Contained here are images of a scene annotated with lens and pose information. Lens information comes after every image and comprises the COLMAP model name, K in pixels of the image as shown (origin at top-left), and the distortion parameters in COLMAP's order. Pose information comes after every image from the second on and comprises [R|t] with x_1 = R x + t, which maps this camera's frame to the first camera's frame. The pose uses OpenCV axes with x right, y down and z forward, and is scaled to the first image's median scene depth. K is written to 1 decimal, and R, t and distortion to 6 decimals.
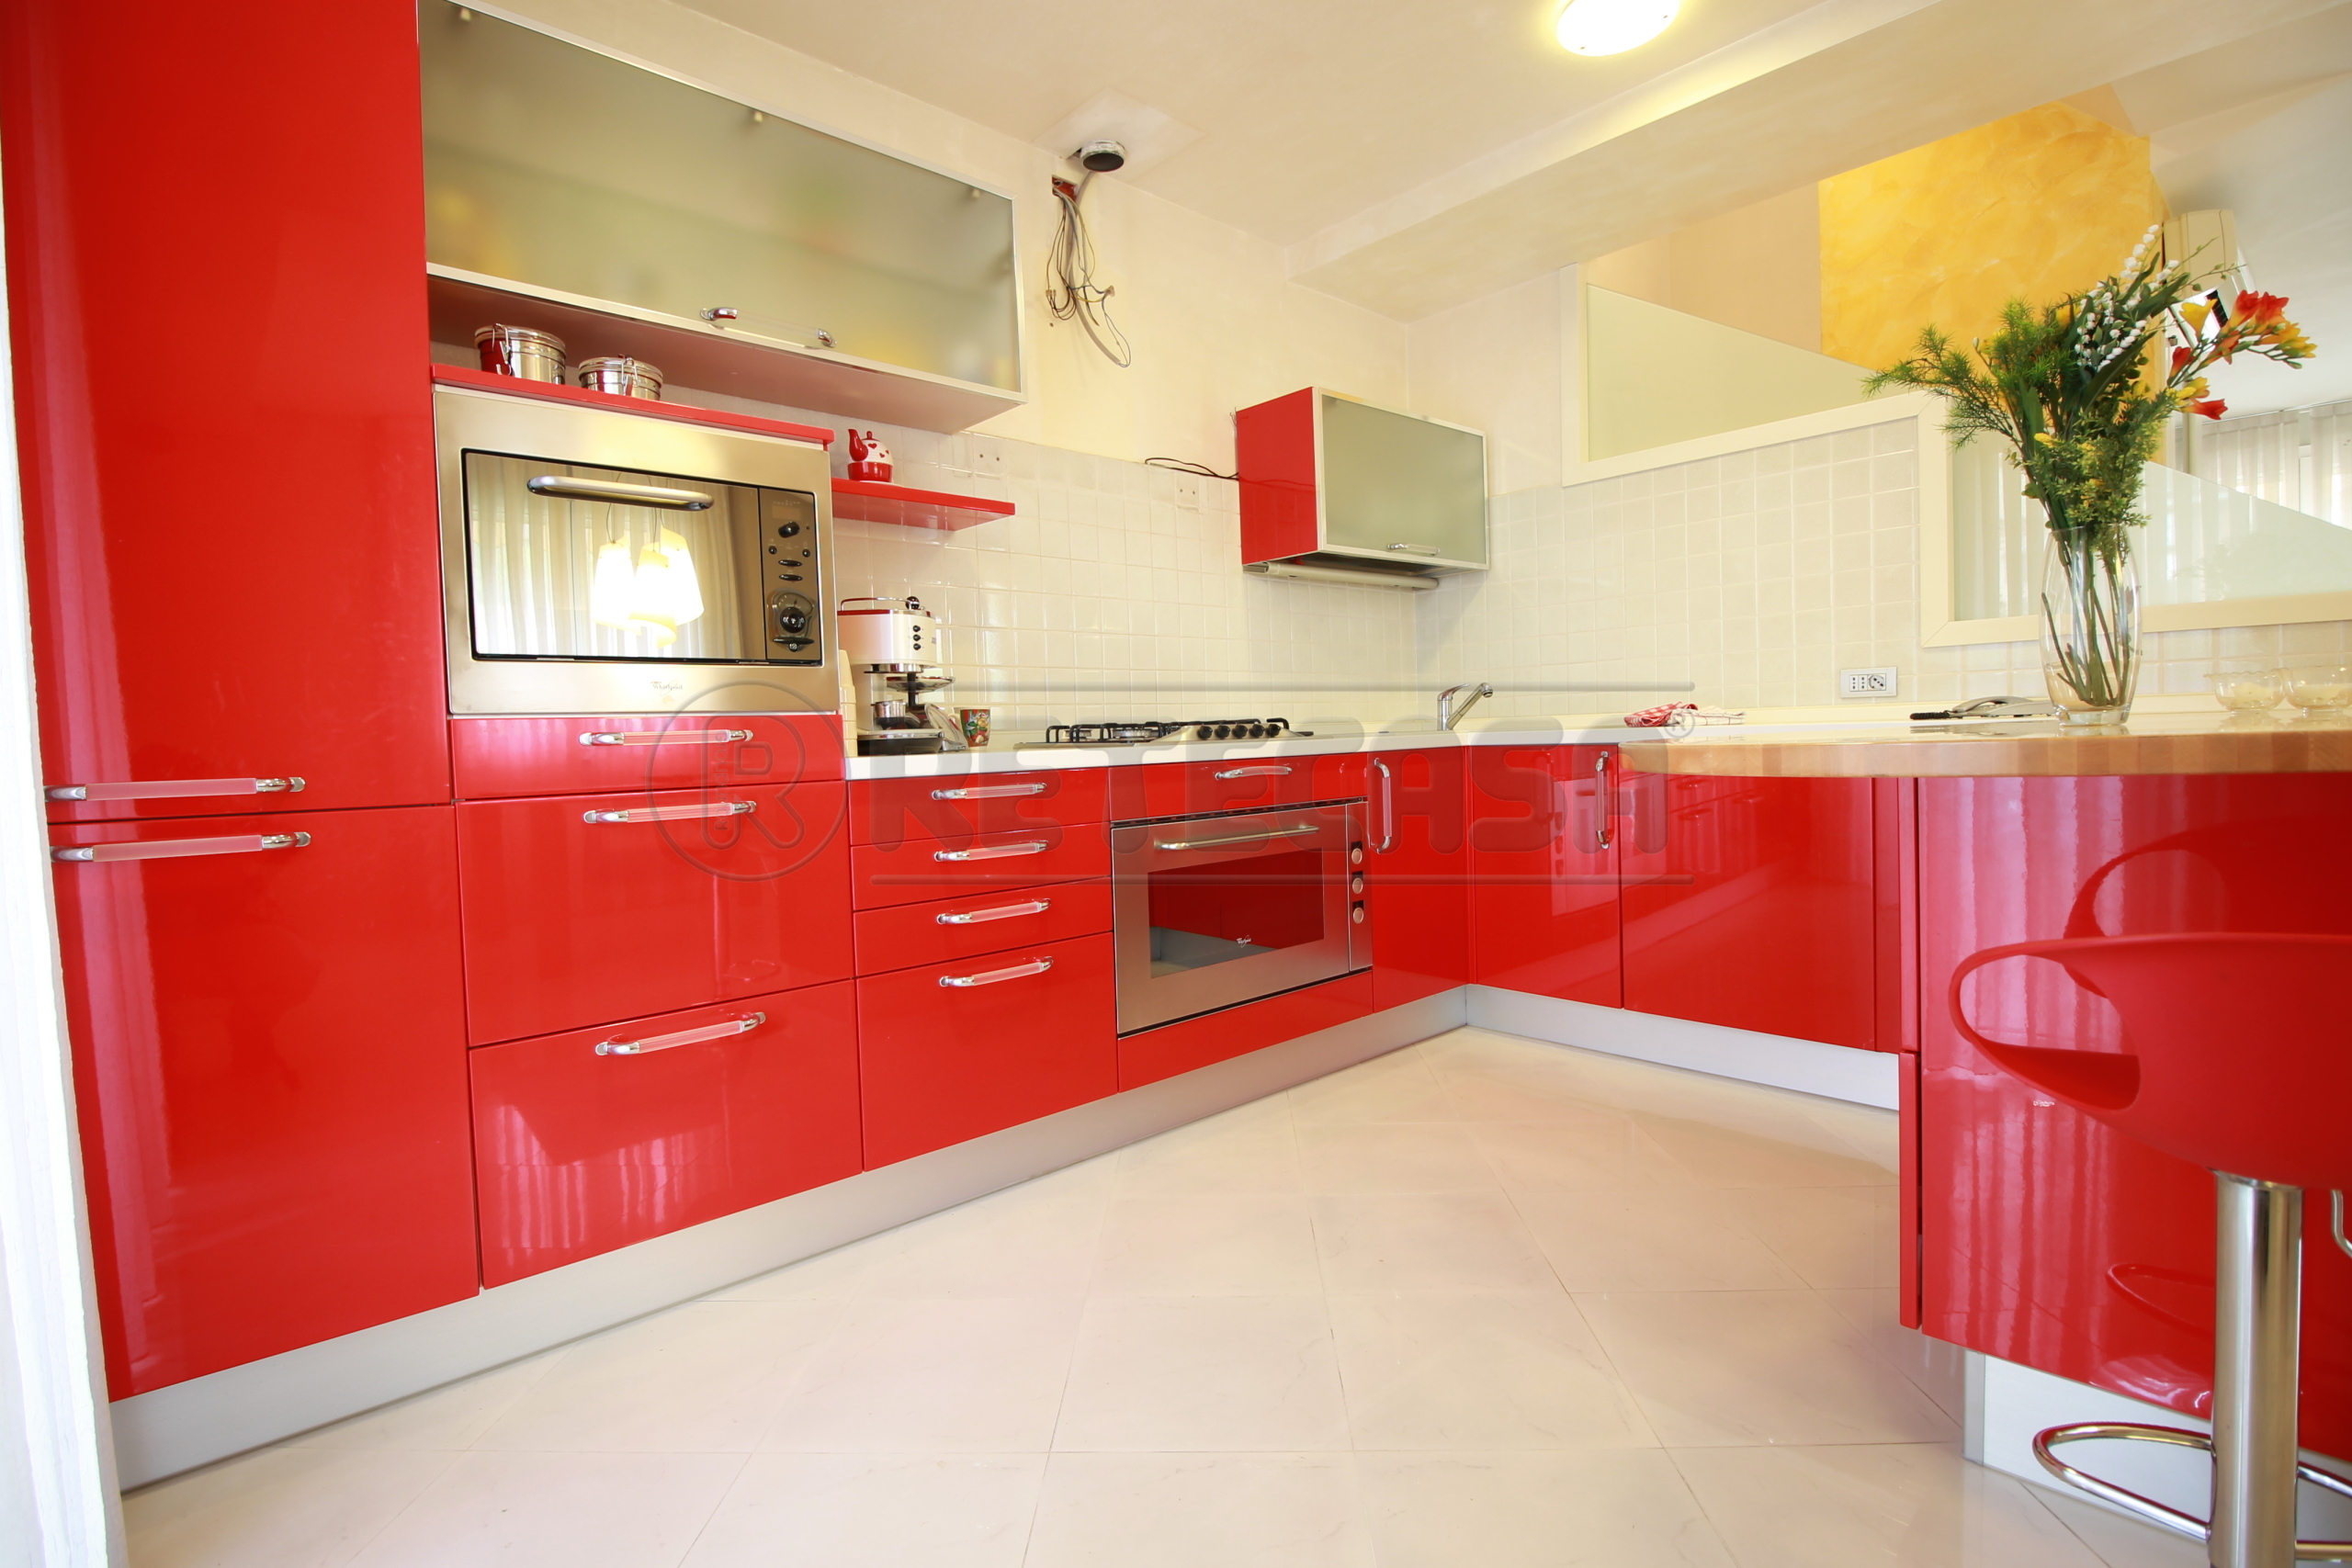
lens RADIAL K [[1095.7, 0, 1170.7], [0, 1095.7, 779.0], [0, 0, 1]] dist [0.000615, -0.013905]
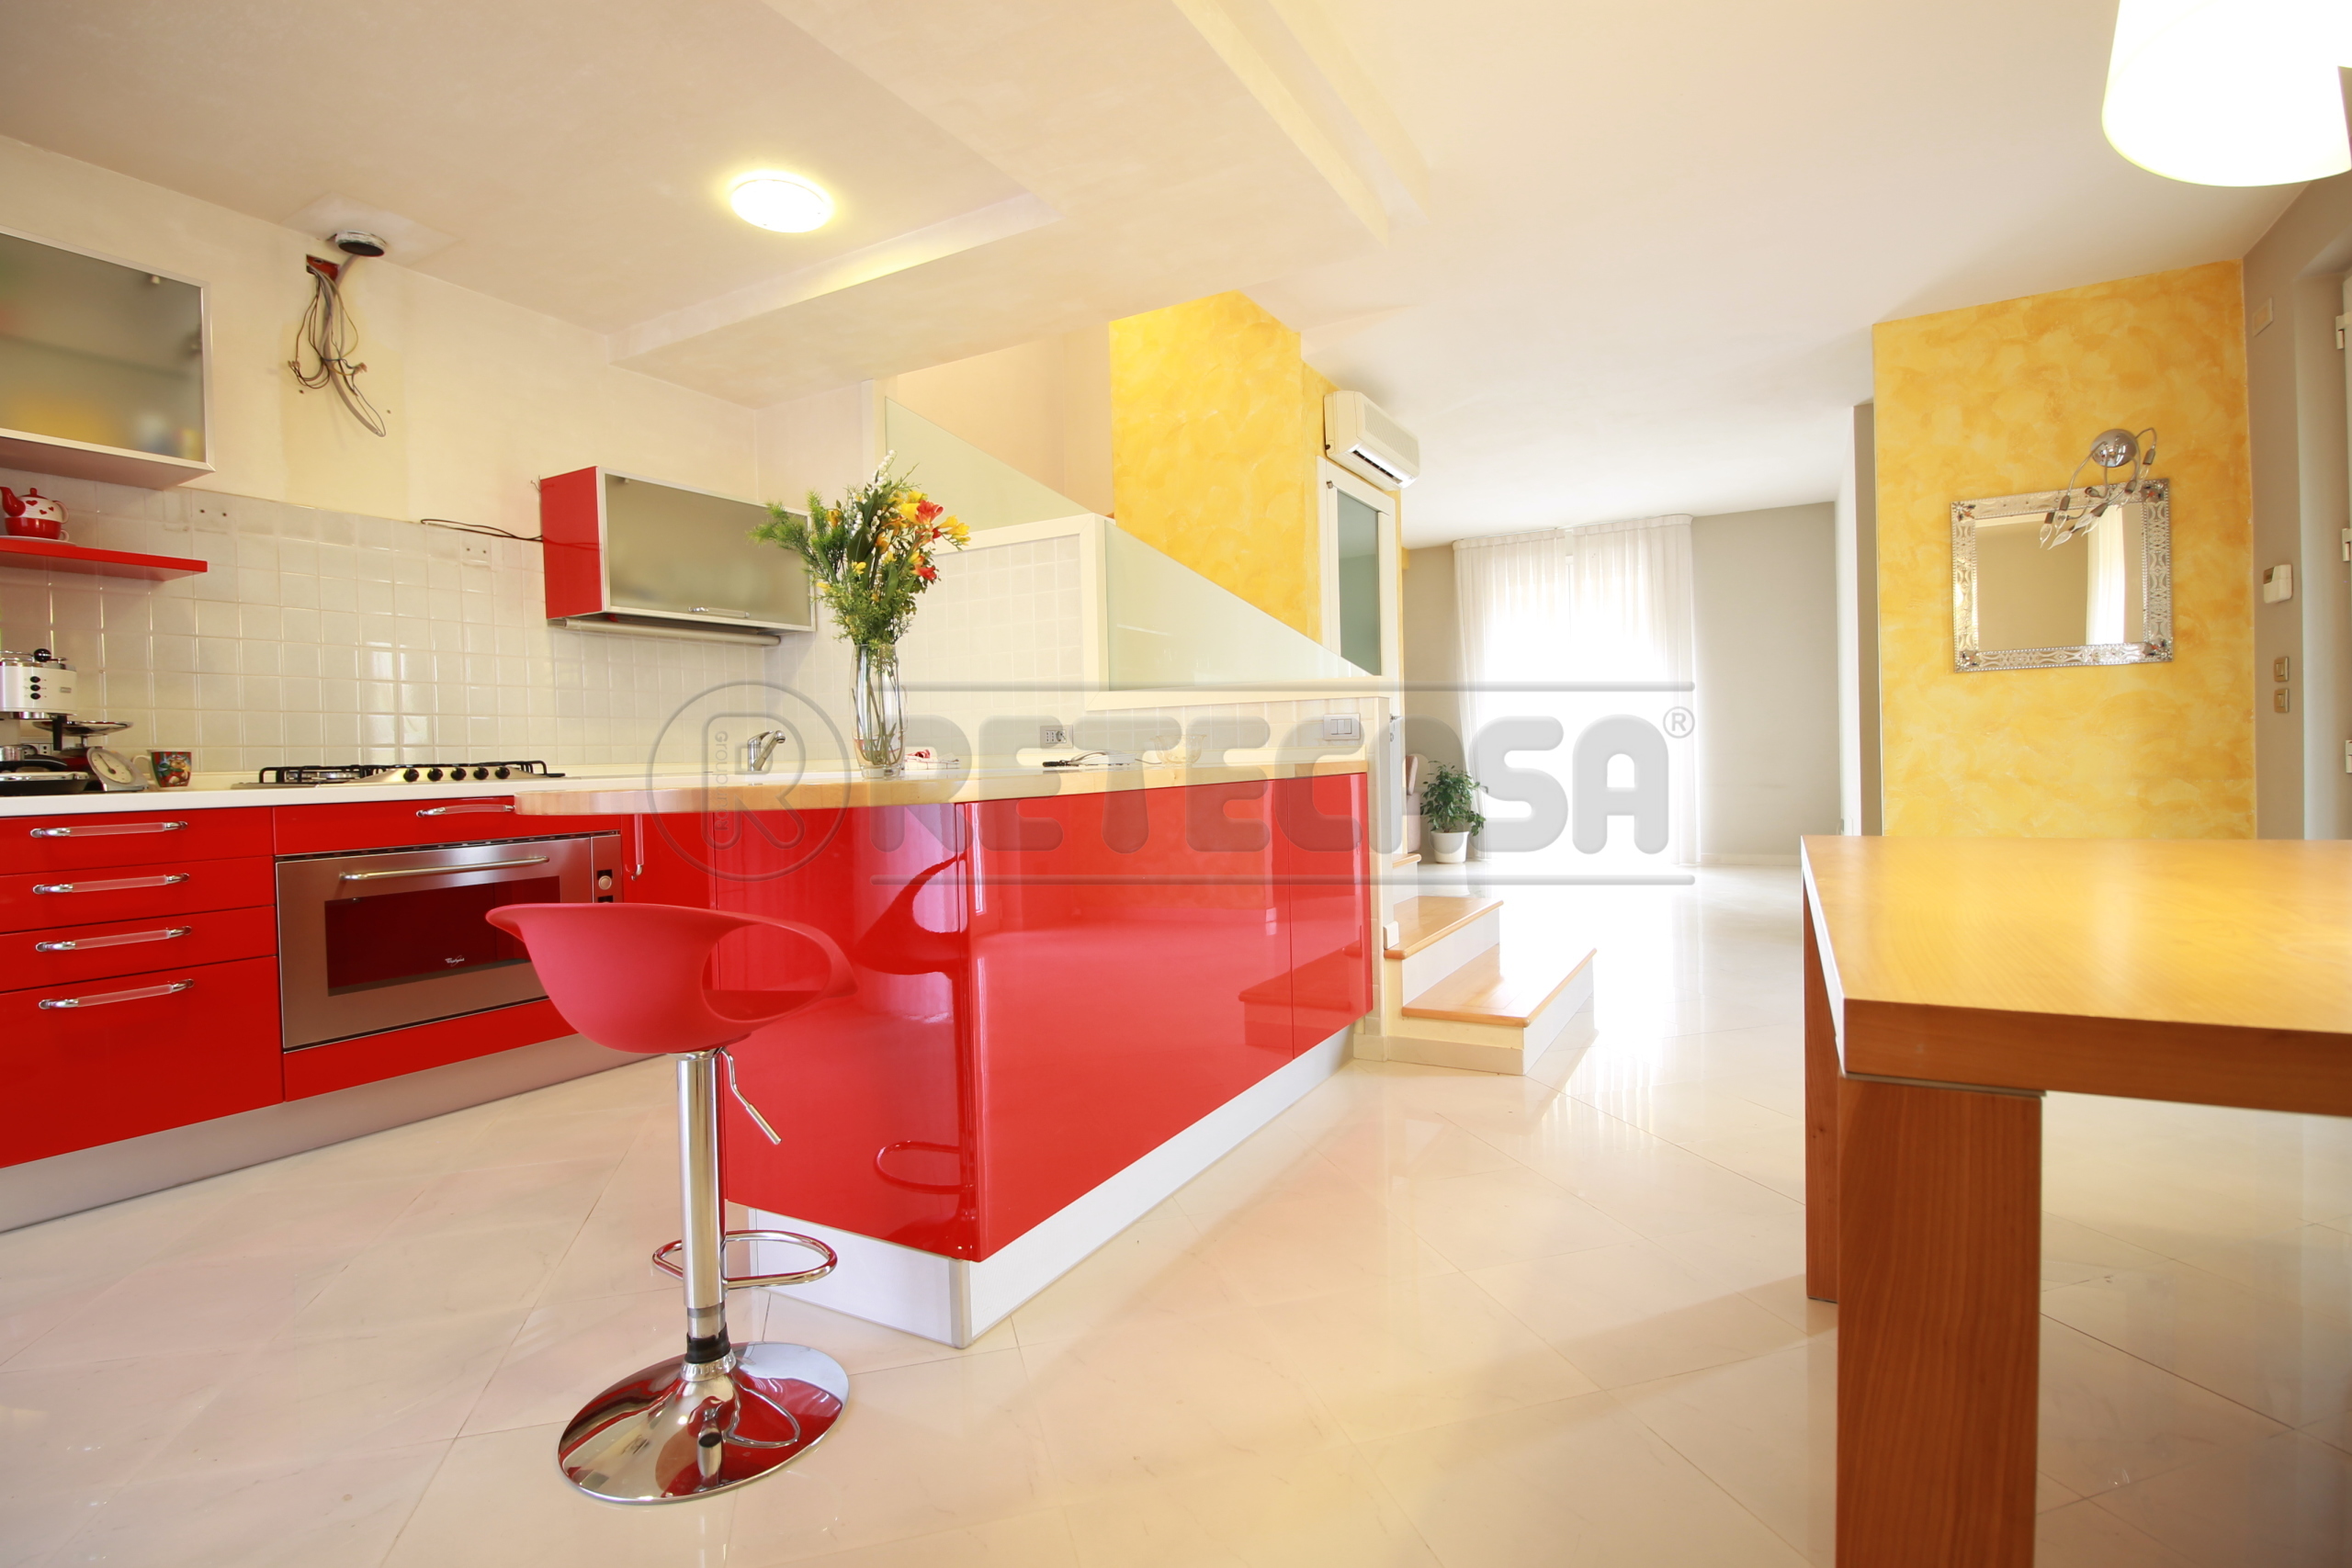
lens RADIAL K [[1107.4, 0, 1183.3], [0, 1107.4, 774.6], [0, 0, 1]] dist [0.001573, -0.013635]
pose [[0.948465, 0.003394, 0.316863, 0.392009], [0.007413, 0.999431, -0.032895, 0.000410], [-0.316794, 0.033549, 0.947901, -0.294739]]
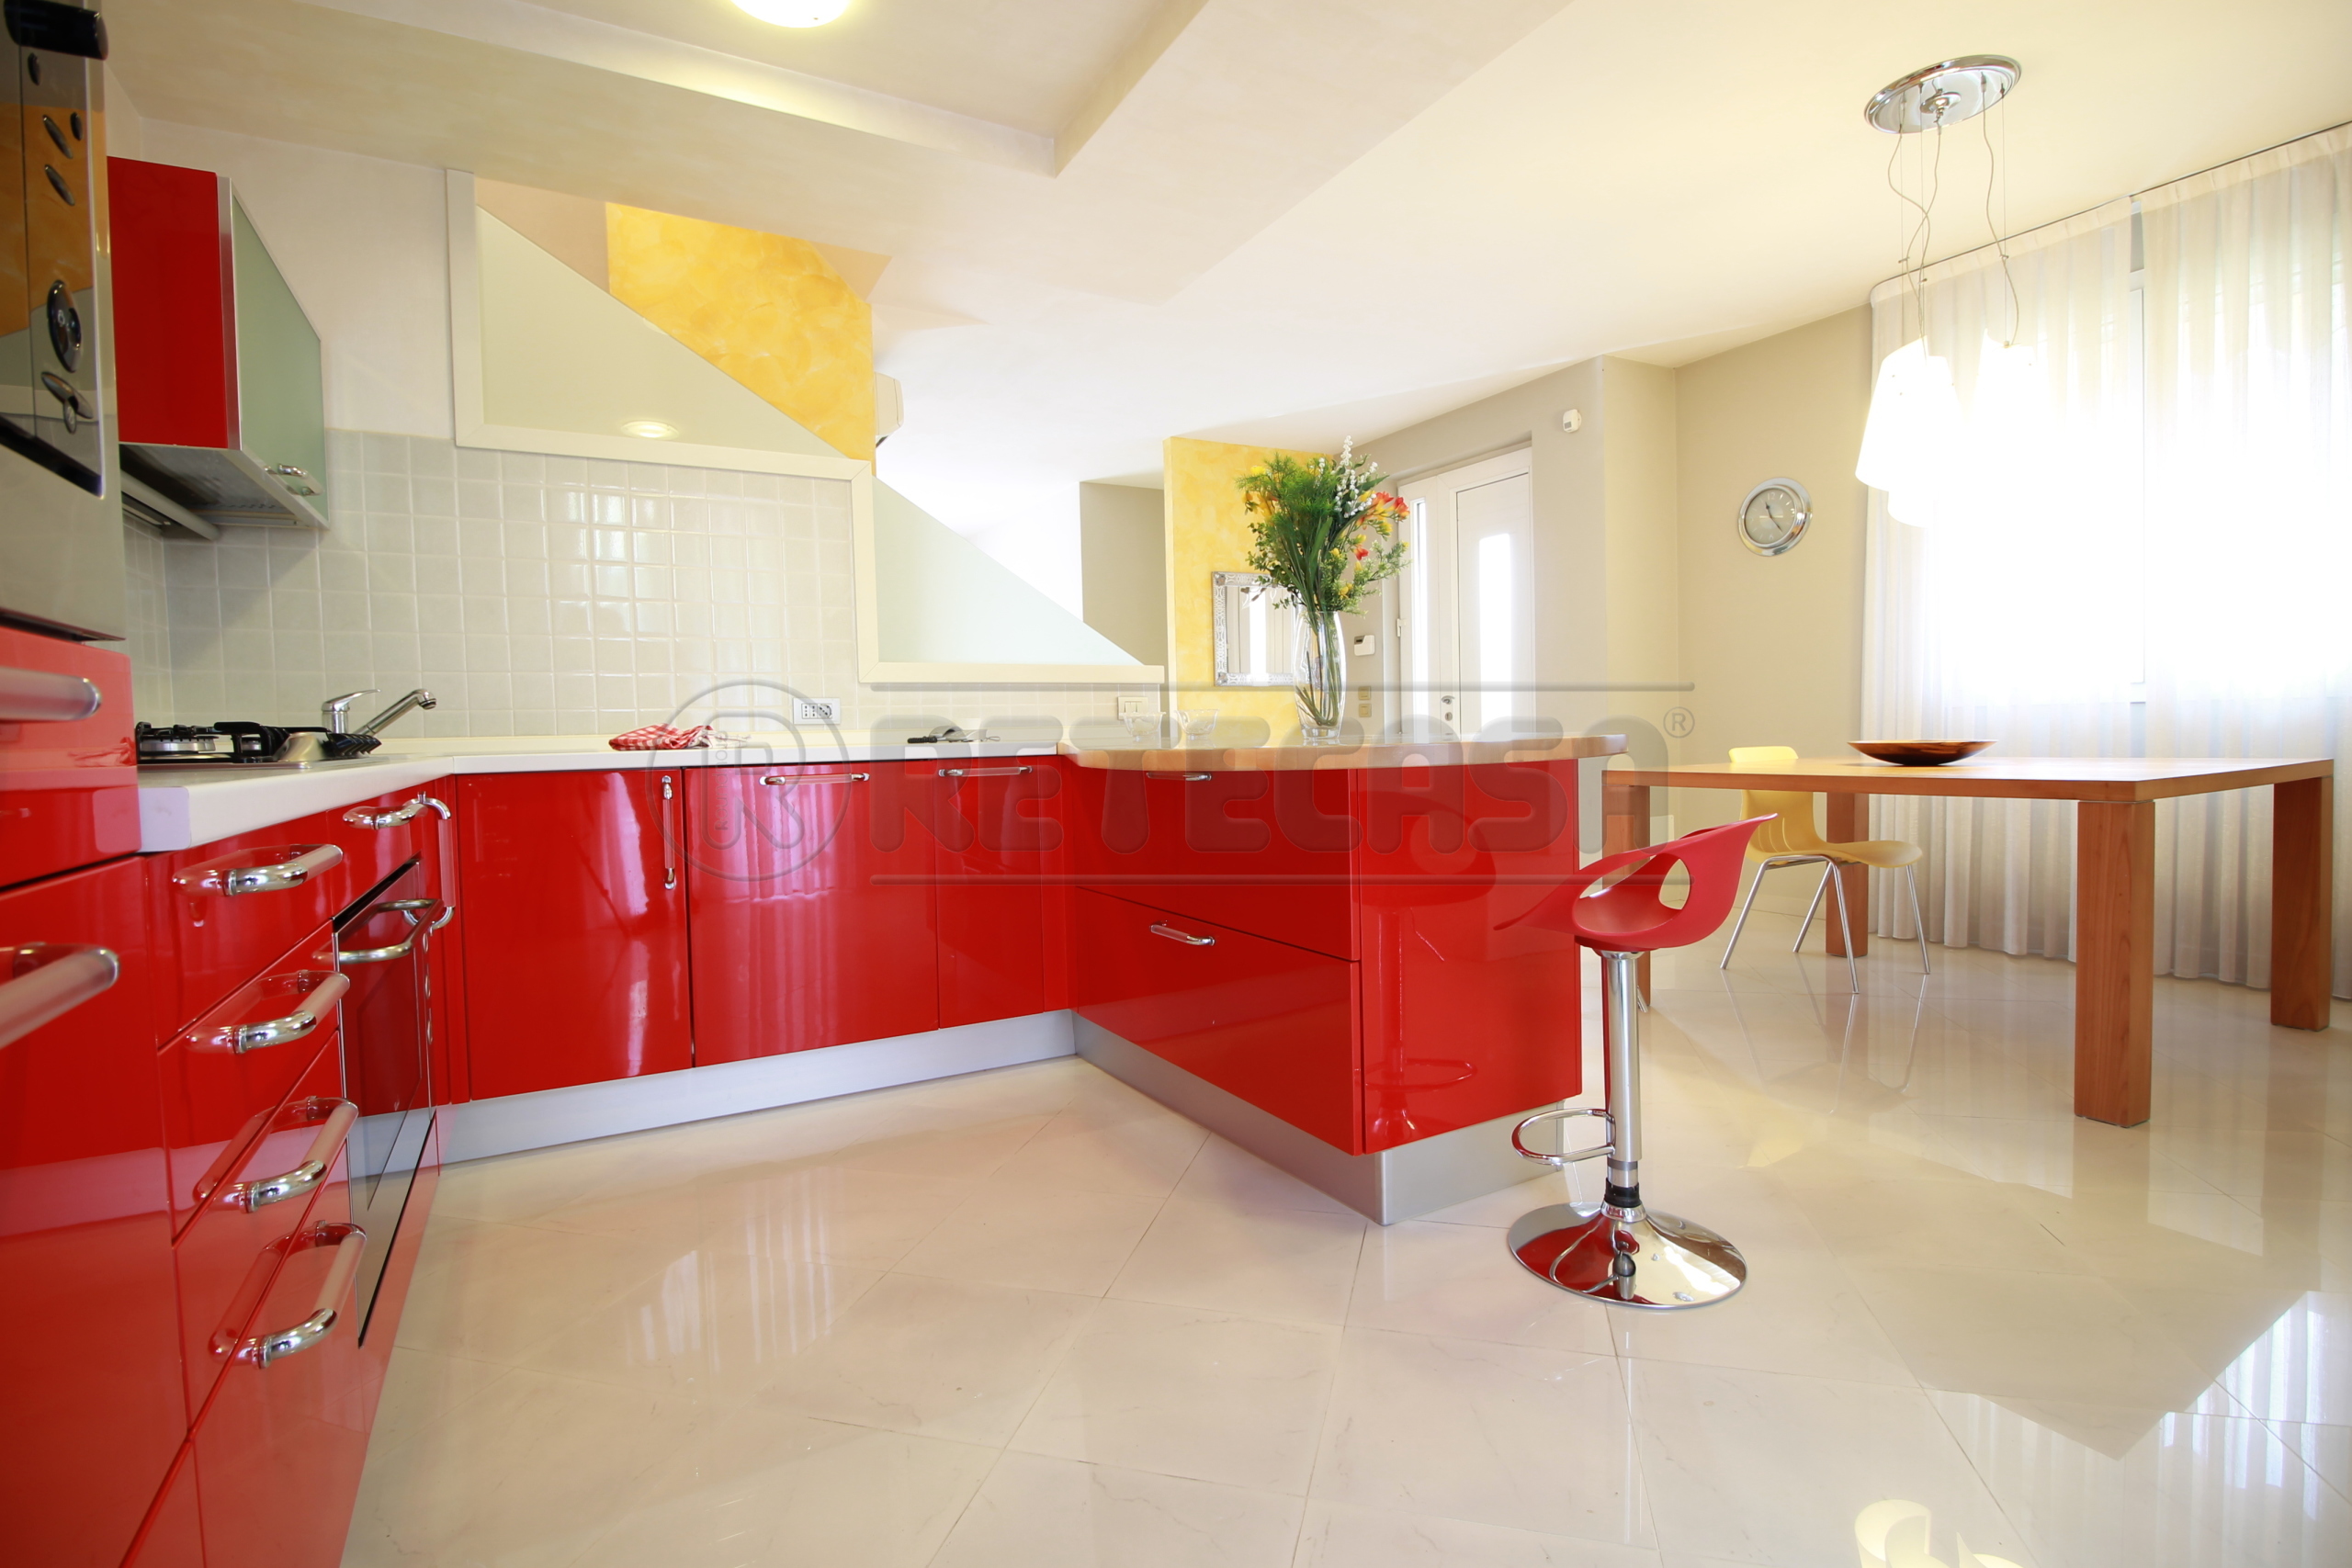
lens RADIAL K [[1095.7, 0, 1170.7], [0, 1095.7, 779.0], [0, 0, 1]] dist [0.000615, -0.013905]
pose [[0.224869, -0.015344, 0.974268, -0.375833], [0.055604, 0.998449, 0.002891, -0.003891], [-0.972801, 0.053524, 0.225374, 0.440618]]
